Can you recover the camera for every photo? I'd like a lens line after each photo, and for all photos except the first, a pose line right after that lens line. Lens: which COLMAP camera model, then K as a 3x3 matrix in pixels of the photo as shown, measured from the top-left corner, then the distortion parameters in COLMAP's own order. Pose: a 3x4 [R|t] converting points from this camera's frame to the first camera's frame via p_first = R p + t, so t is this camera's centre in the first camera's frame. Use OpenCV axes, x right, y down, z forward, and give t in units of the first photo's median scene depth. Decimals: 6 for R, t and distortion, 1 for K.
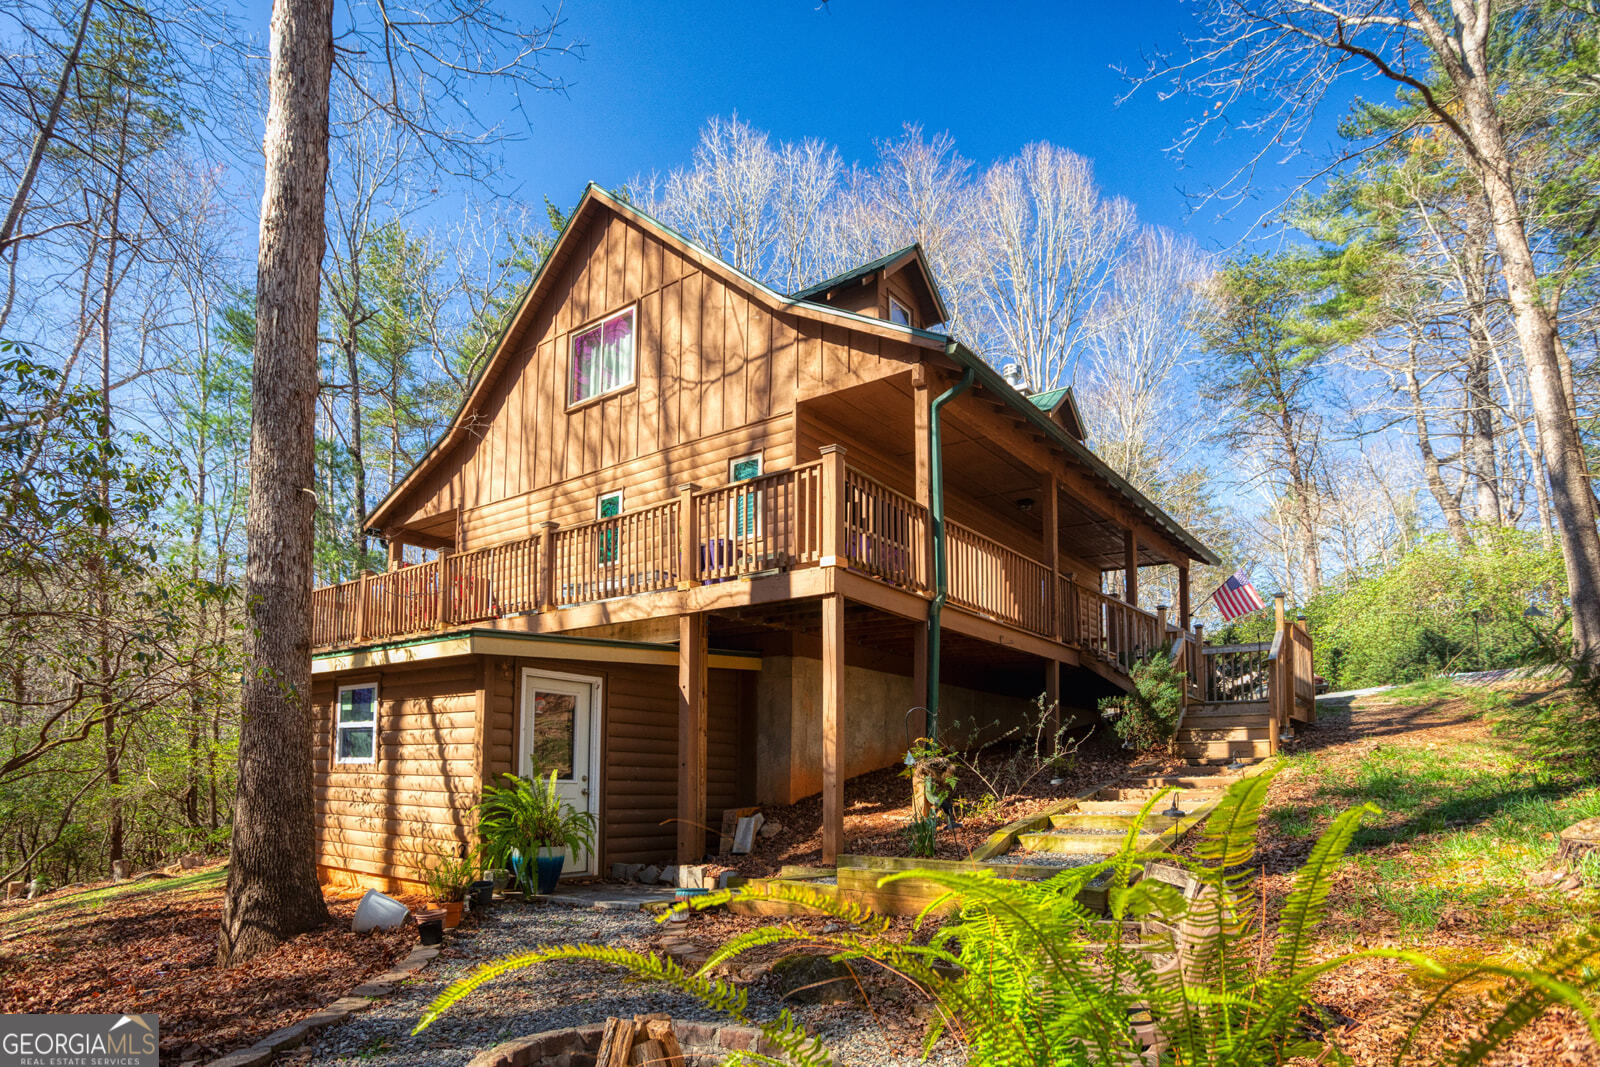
lens RADIAL K [[1115.8, 0, 807.6], [0, 1115.8, 560.4], [0, 0, 1]] dist [-0.078680, 0.084464]
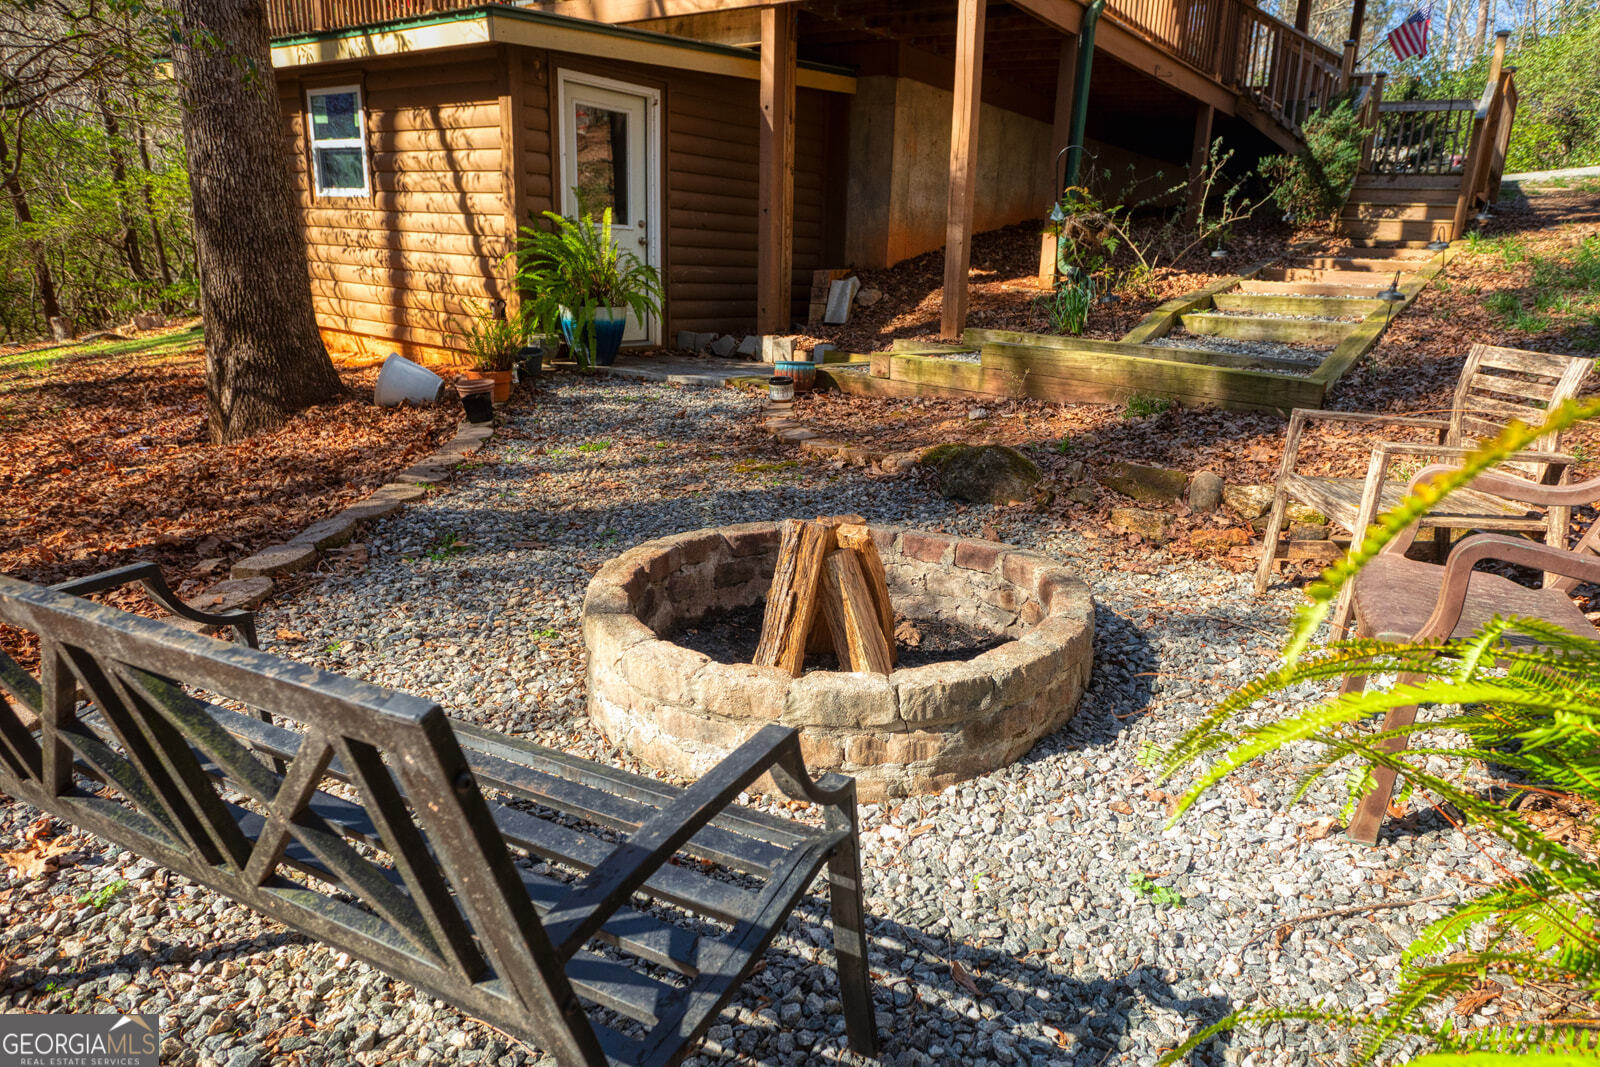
lens RADIAL K [[1115.8, 0, 807.6], [0, 1115.8, 560.4], [0, 0, 1]] dist [-0.078680, 0.084464]
pose [[0.998537, 0.024694, 0.048098, -0.118217], [-0.042997, 0.902035, 0.429517, 0.071237], [-0.032780, -0.430957, 0.901777, 0.188997]]
